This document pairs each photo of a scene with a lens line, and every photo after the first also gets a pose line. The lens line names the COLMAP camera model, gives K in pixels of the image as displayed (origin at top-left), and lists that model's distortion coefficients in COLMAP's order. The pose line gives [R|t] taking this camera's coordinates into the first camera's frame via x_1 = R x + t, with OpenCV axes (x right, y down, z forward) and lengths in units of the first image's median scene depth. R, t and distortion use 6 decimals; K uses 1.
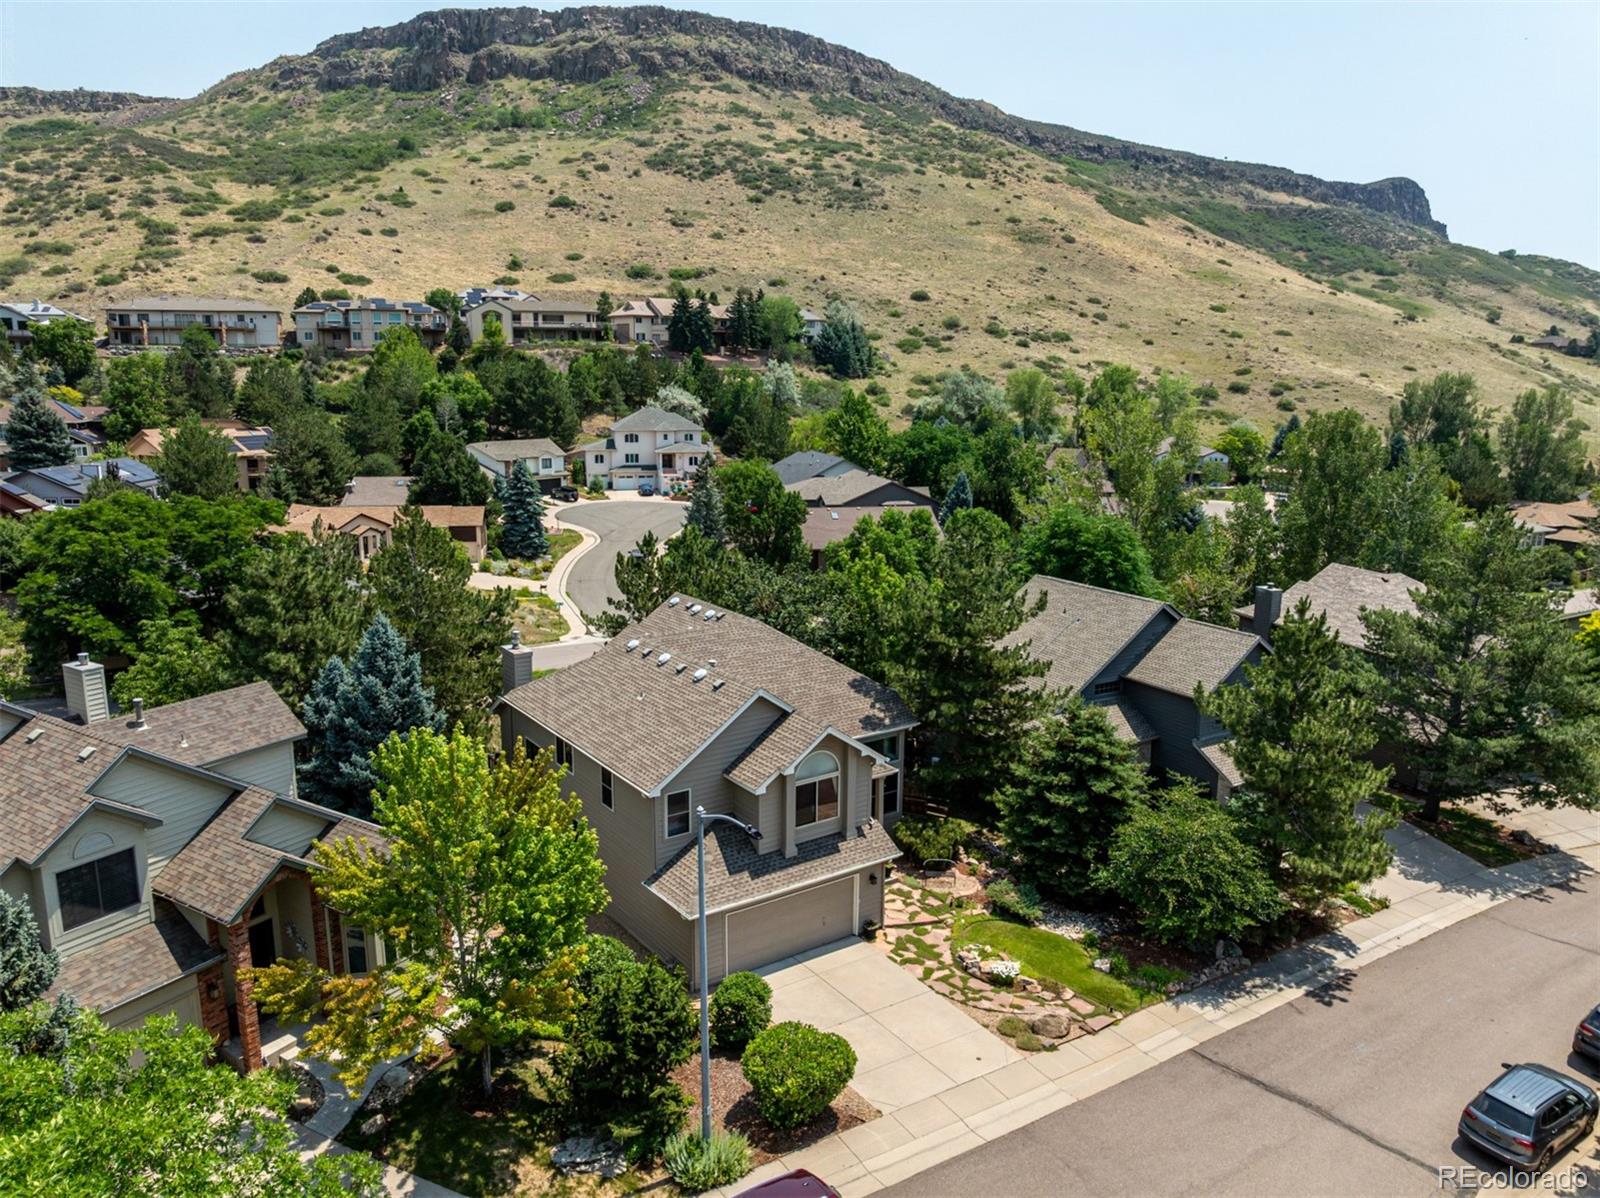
lens RADIAL K [[1131.6, 0, 799.7], [0, 1131.6, 588.4], [0, 0, 1]] dist [-0.069124, 0.038102]
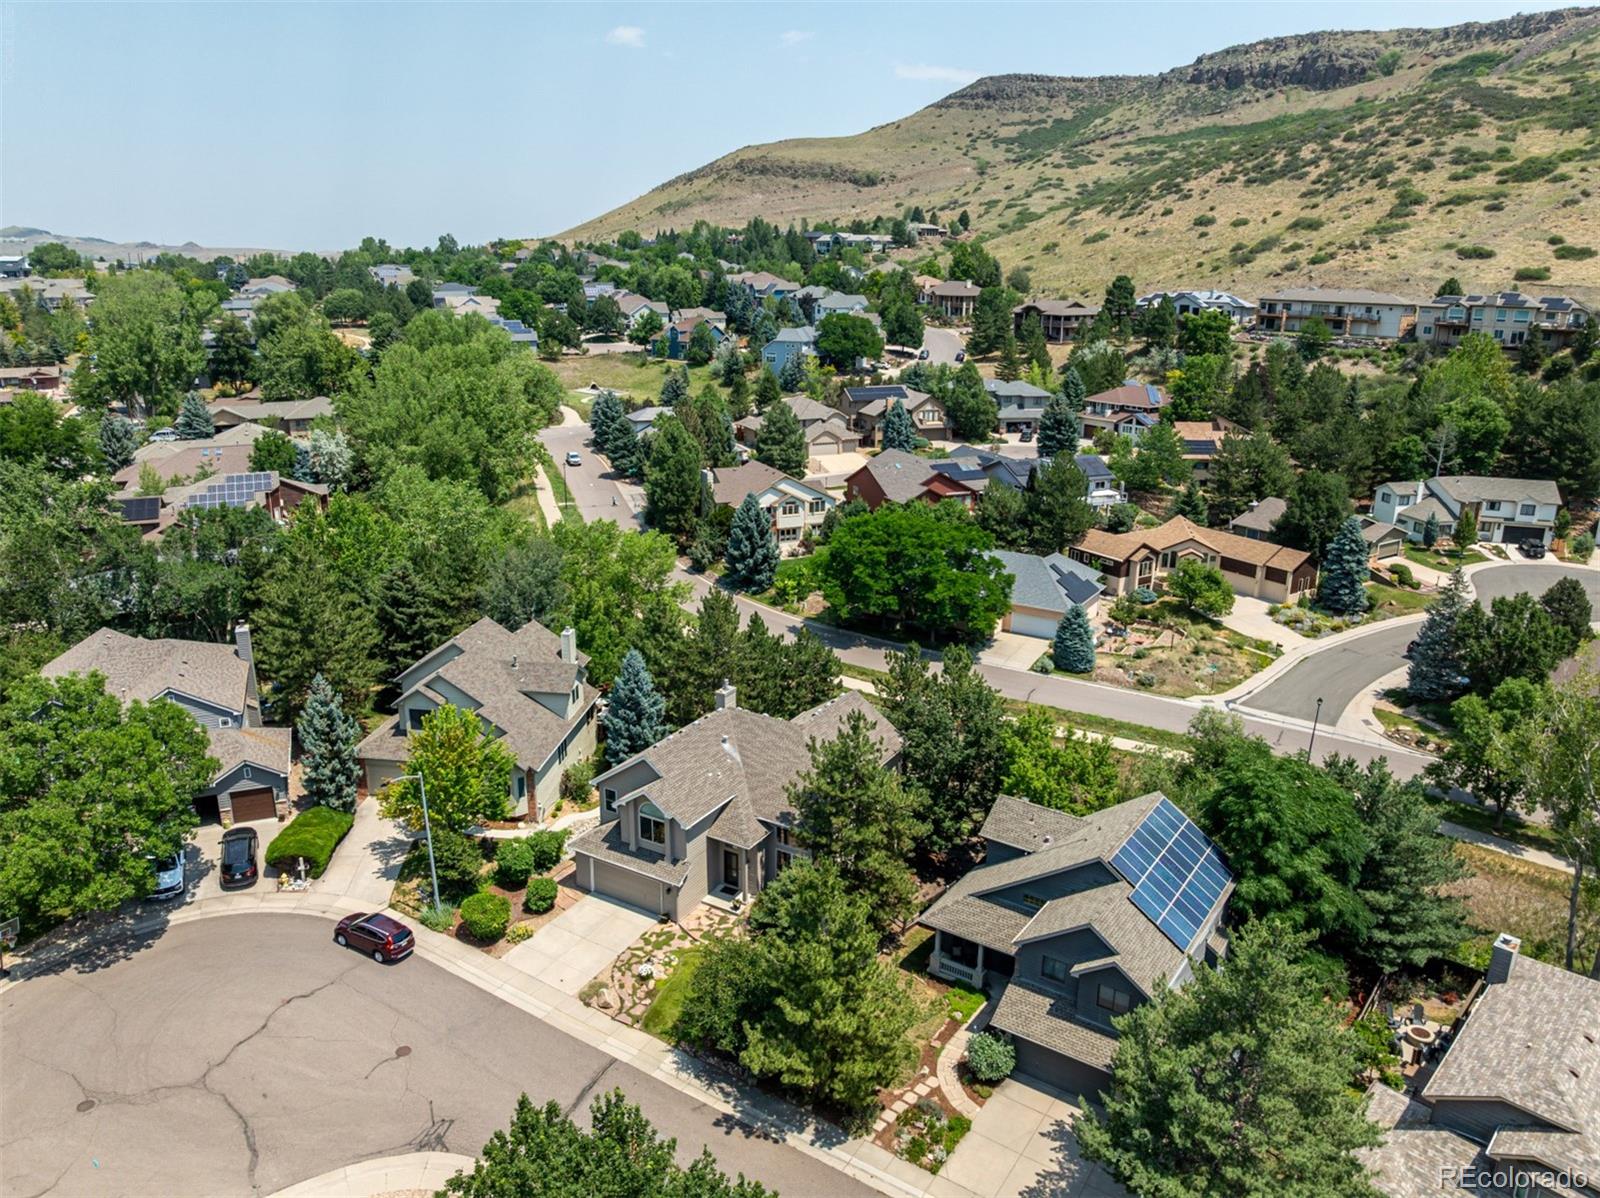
lens RADIAL K [[1131.6, 0, 799.7], [0, 1131.6, 588.4], [0, 0, 1]] dist [-0.069124, 0.038102]
pose [[0.410659, 0.248706, -0.877214, 0.164889], [-0.177194, 0.965506, 0.190787, -0.057920], [0.894406, 0.077089, 0.440563, 0.045159]]
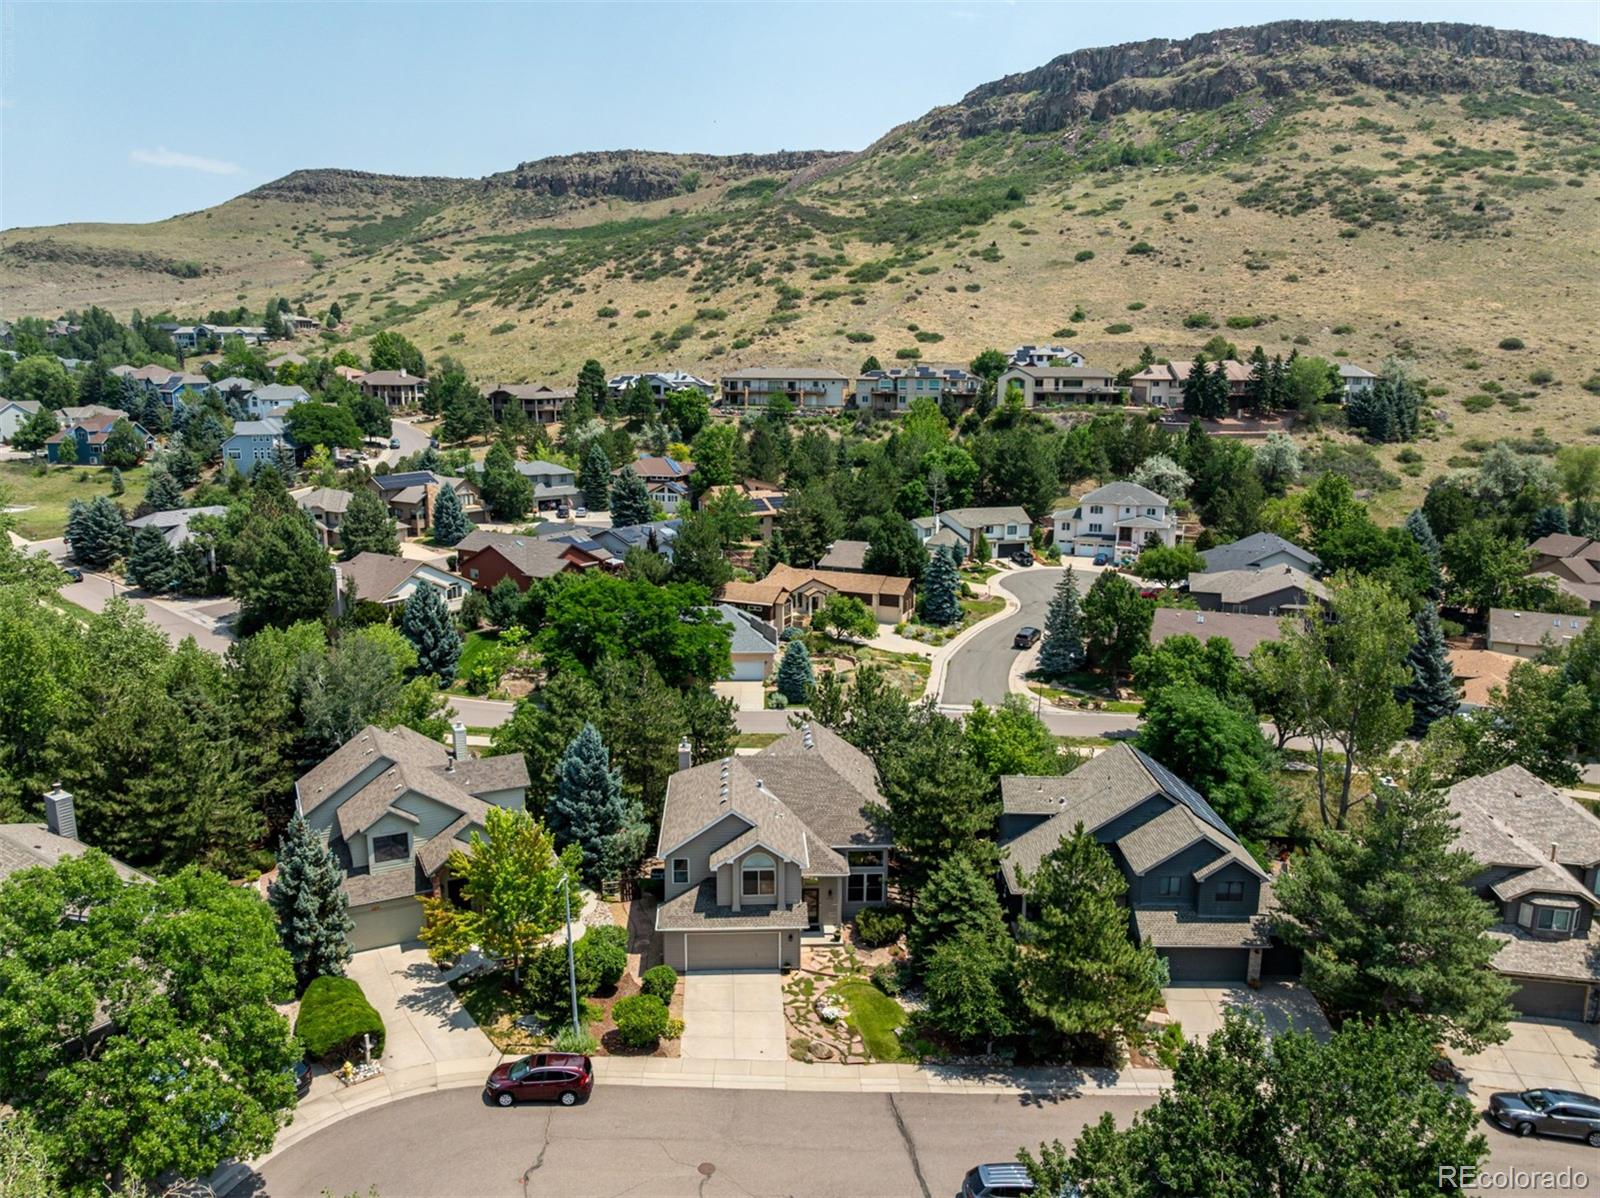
lens RADIAL K [[1117.3, 0, 800.0], [0, 1117.3, 599.0], [0, 0, 1]] dist [-0.046310, -0.002008]
pose [[0.848139, 0.105684, -0.519126, 0.095117], [-0.099578, 0.994237, 0.039719, -0.032486], [0.520331, 0.018006, 0.853775, -0.041352]]
